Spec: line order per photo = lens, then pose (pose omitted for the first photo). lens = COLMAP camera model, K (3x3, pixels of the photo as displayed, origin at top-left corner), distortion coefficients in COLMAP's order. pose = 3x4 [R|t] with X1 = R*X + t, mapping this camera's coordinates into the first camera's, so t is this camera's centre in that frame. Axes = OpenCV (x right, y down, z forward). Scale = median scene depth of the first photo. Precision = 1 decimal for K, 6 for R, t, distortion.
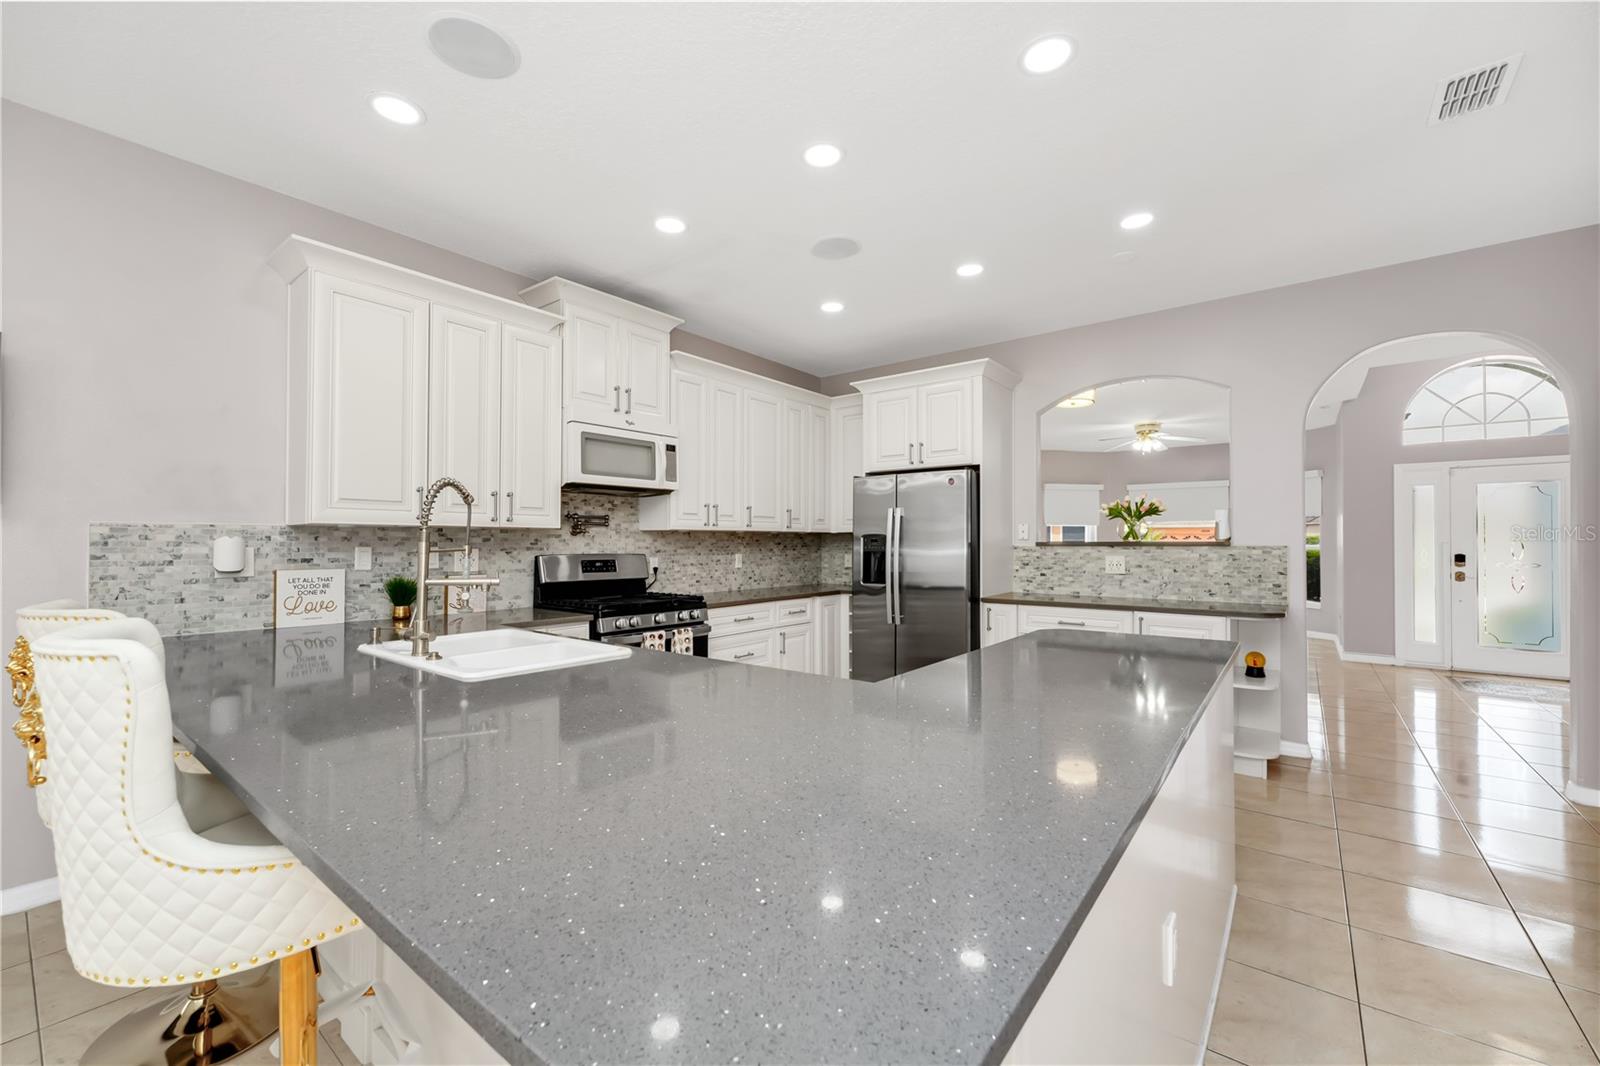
lens RADIAL K [[639.9, 0, 812.8], [0, 639.9, 535.2], [0, 0, 1]] dist [-0.001327, -0.000132]
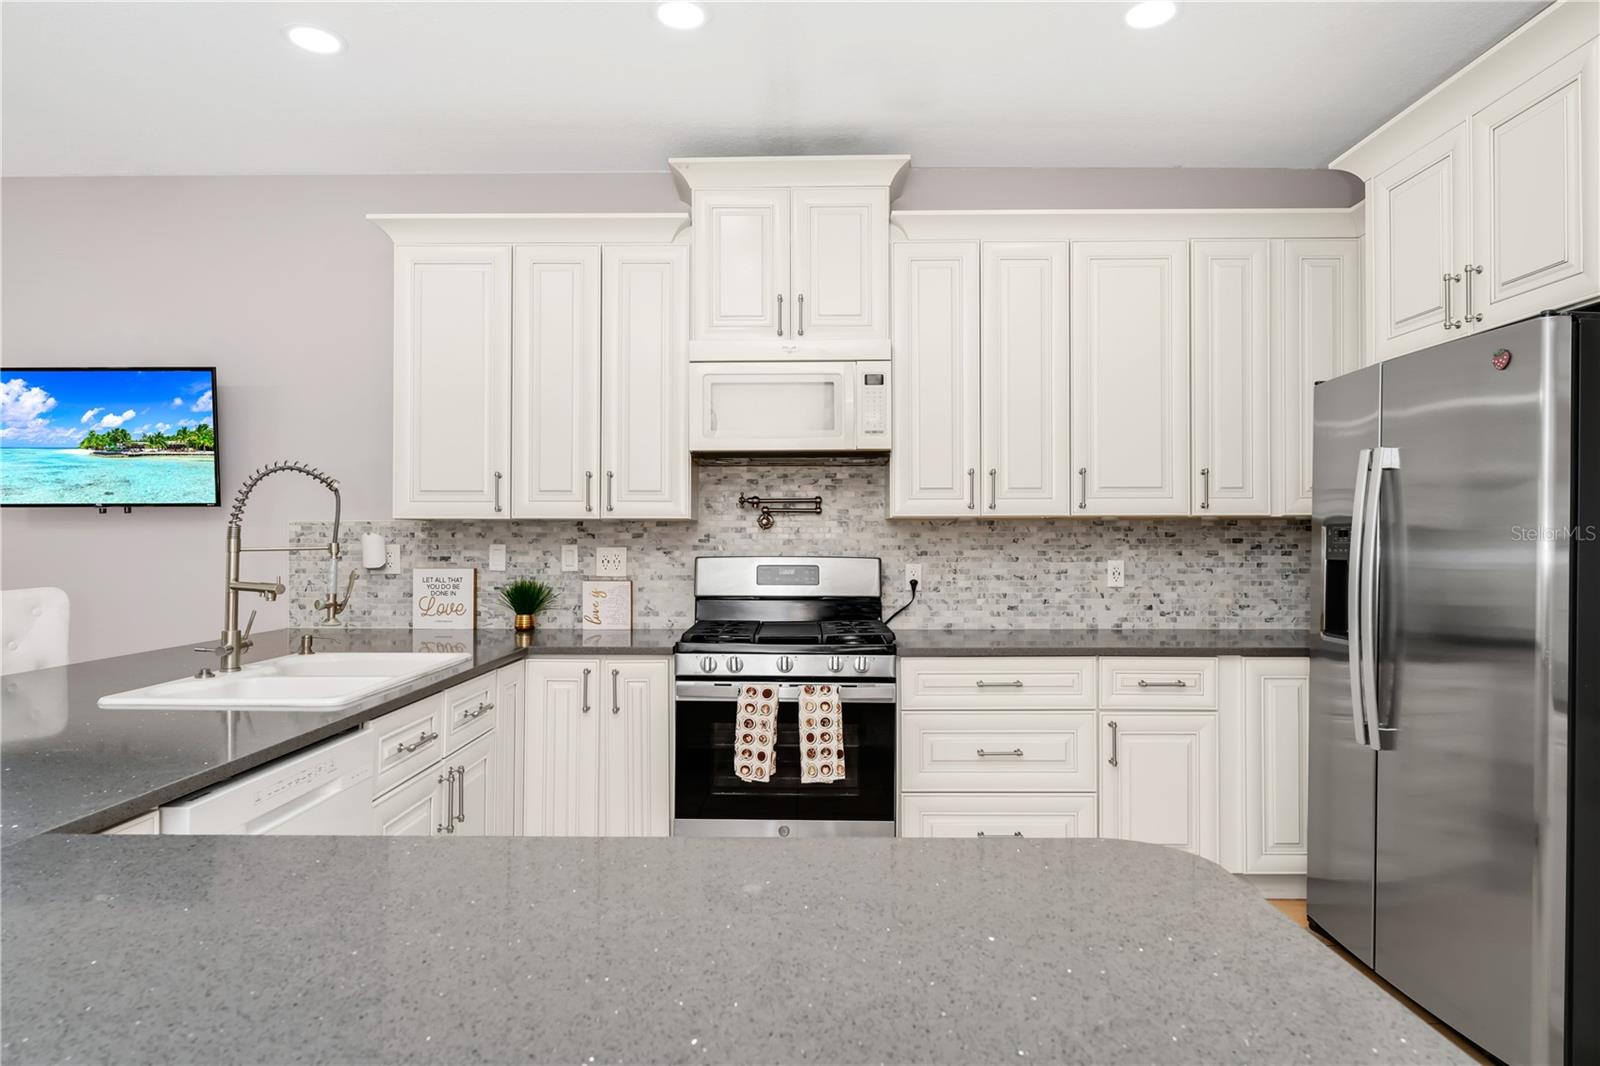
lens RADIAL K [[920.5, 0, 800.0], [0, 920.5, 533.0], [0, 0, 1]] dist [0.001471, -0.000436]
pose [[0.601143, -0.005773, -0.799120, 0.425102], [0.010338, 0.999946, 0.000553, 0.004928], [0.799074, -0.008594, 0.601171, 0.438930]]
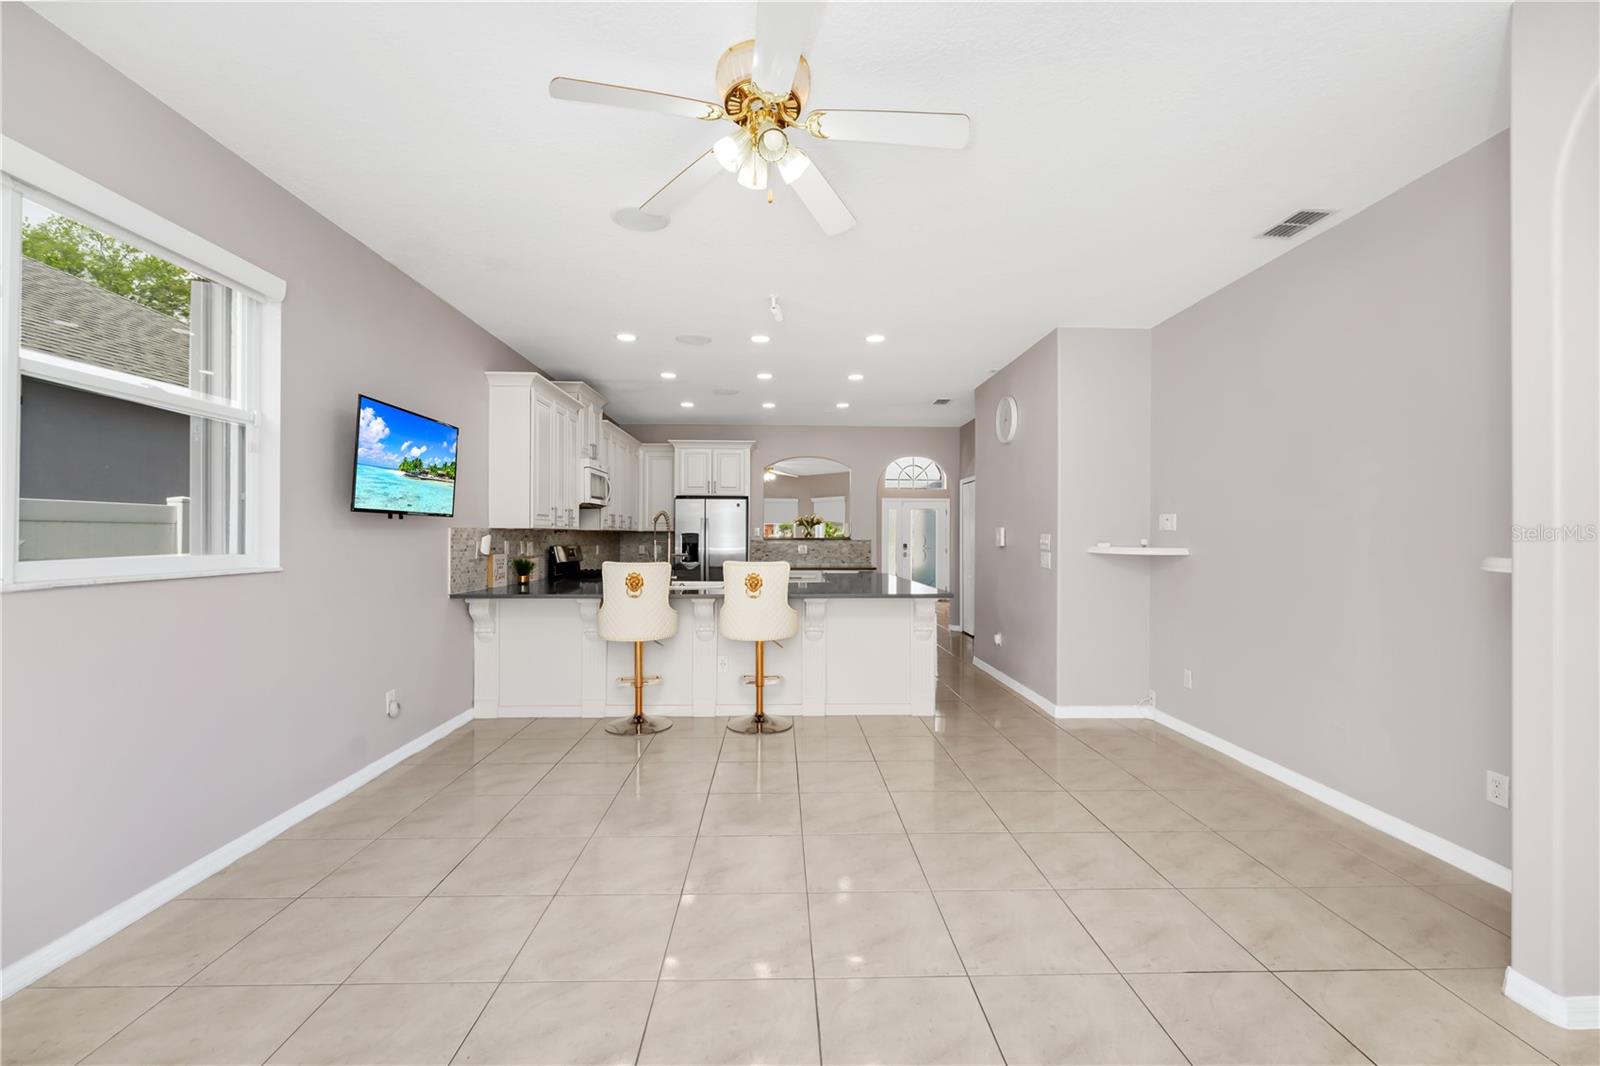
lens RADIAL K [[626.1, 0, 798.7], [0, 626.1, 535.6], [0, 0, 1]] dist [-0.000765, -0.000042]
pose [[0.774638, 0.004395, 0.632390, -0.877767], [-0.011299, 0.999912, 0.006892, -0.011539], [-0.632305, -0.012484, 0.774619, -0.573260]]
